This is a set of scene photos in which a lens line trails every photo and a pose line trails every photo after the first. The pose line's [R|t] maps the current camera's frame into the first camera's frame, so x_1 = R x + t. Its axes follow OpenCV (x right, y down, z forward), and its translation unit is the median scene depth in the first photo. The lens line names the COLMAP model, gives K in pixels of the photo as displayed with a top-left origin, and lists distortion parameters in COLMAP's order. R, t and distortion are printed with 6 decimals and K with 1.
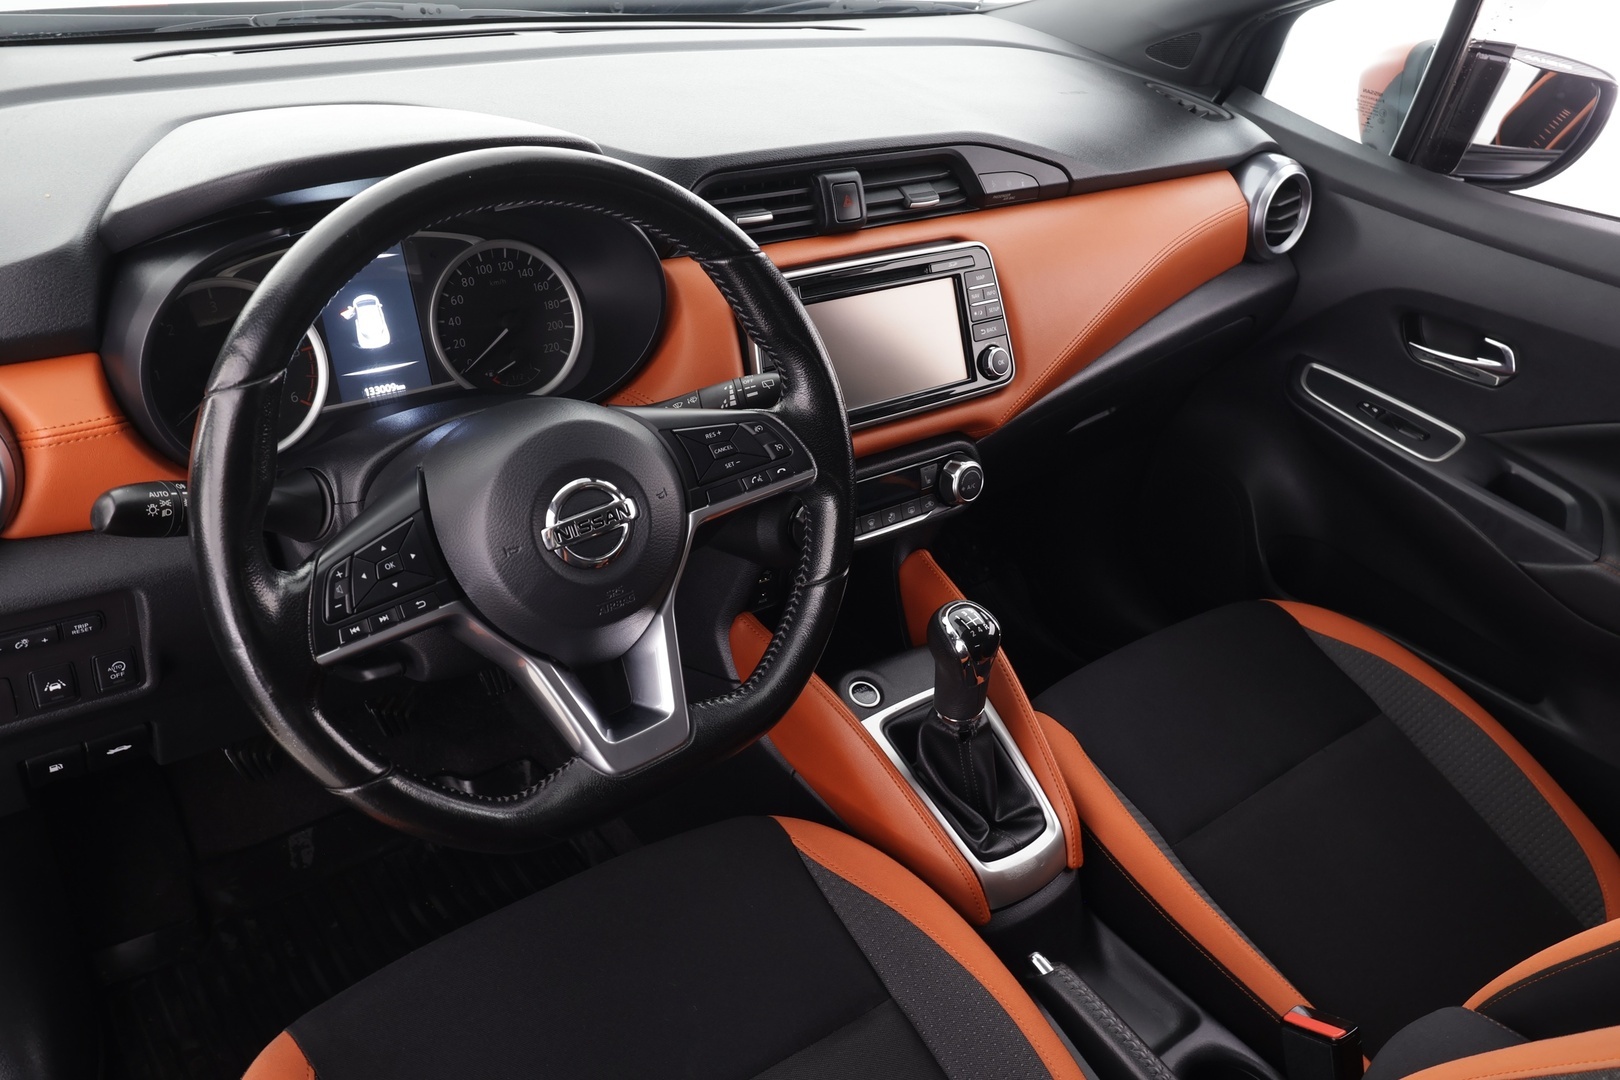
lens RADIAL K [[1283.3, 0, 810.0], [0, 1283.3, 540.0], [0, 0, 1]] dist [0.002945, -0.004764]
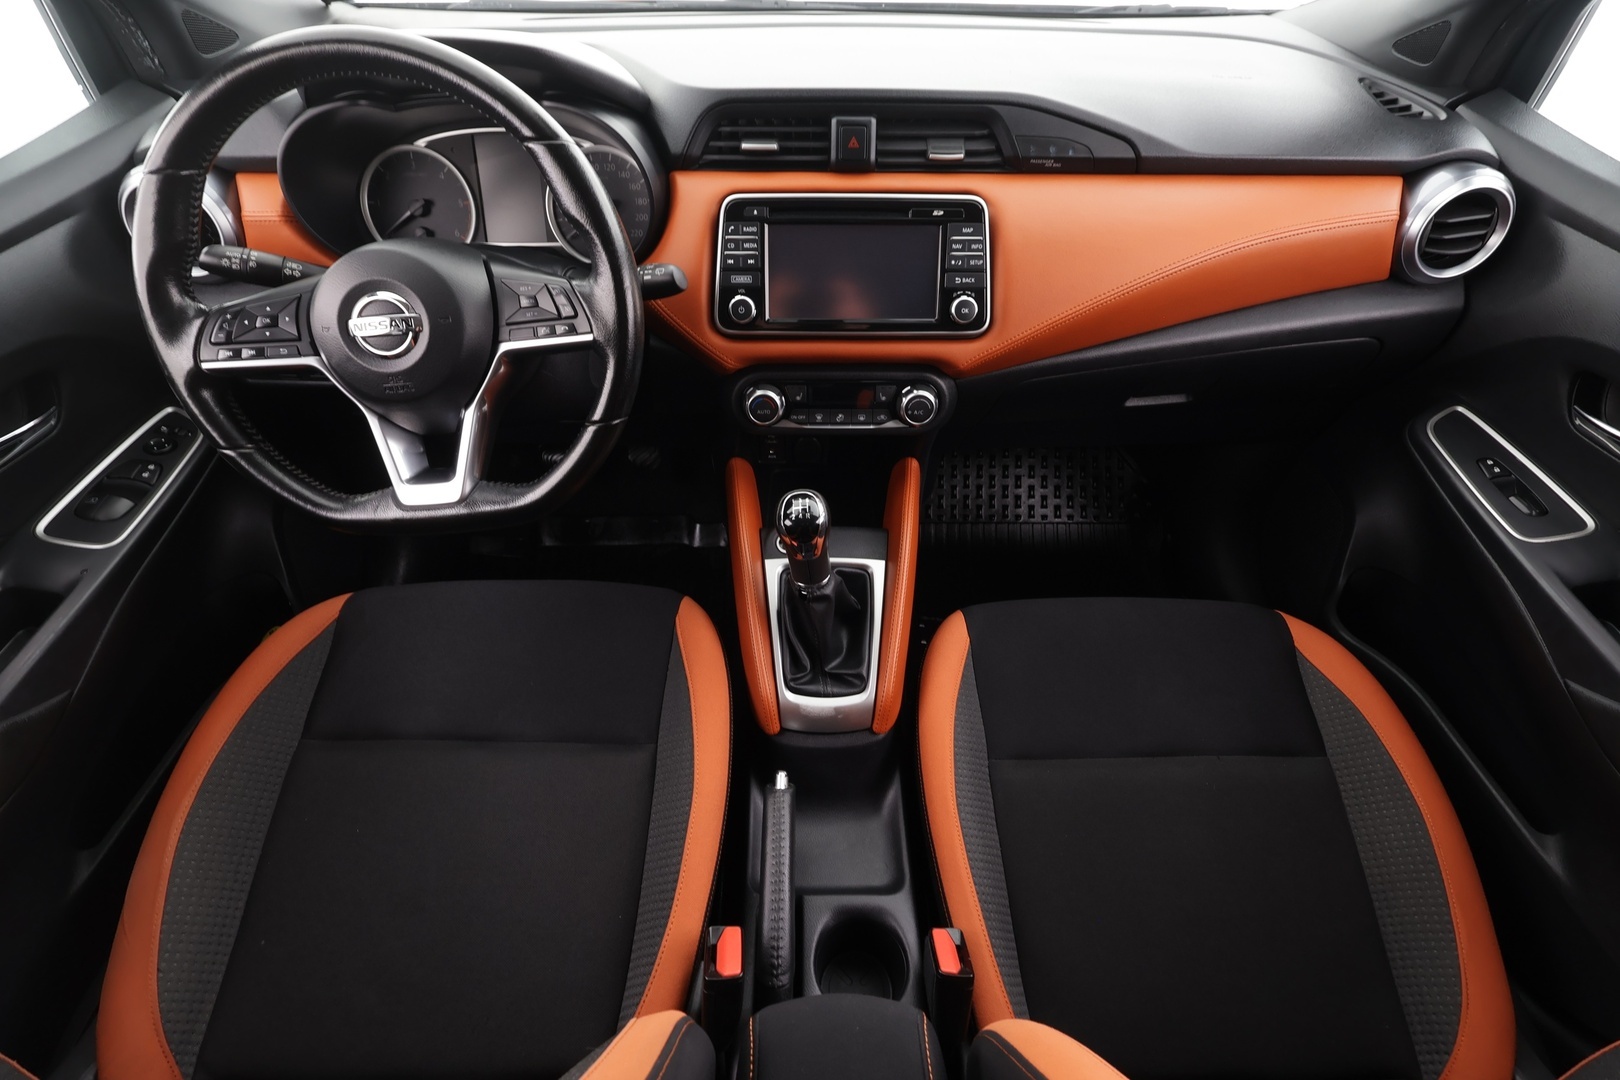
lens RADIAL K [[764.5, 0, 817.2], [0, 764.5, 545.0], [0, 0, 1]] dist [0.001466, 0.000486]
pose [[0.794257, 0.339050, -0.504184, 0.486402], [-0.257661, 0.939466, 0.225864, -0.067684], [0.550243, -0.049485, 0.833537, 0.382034]]
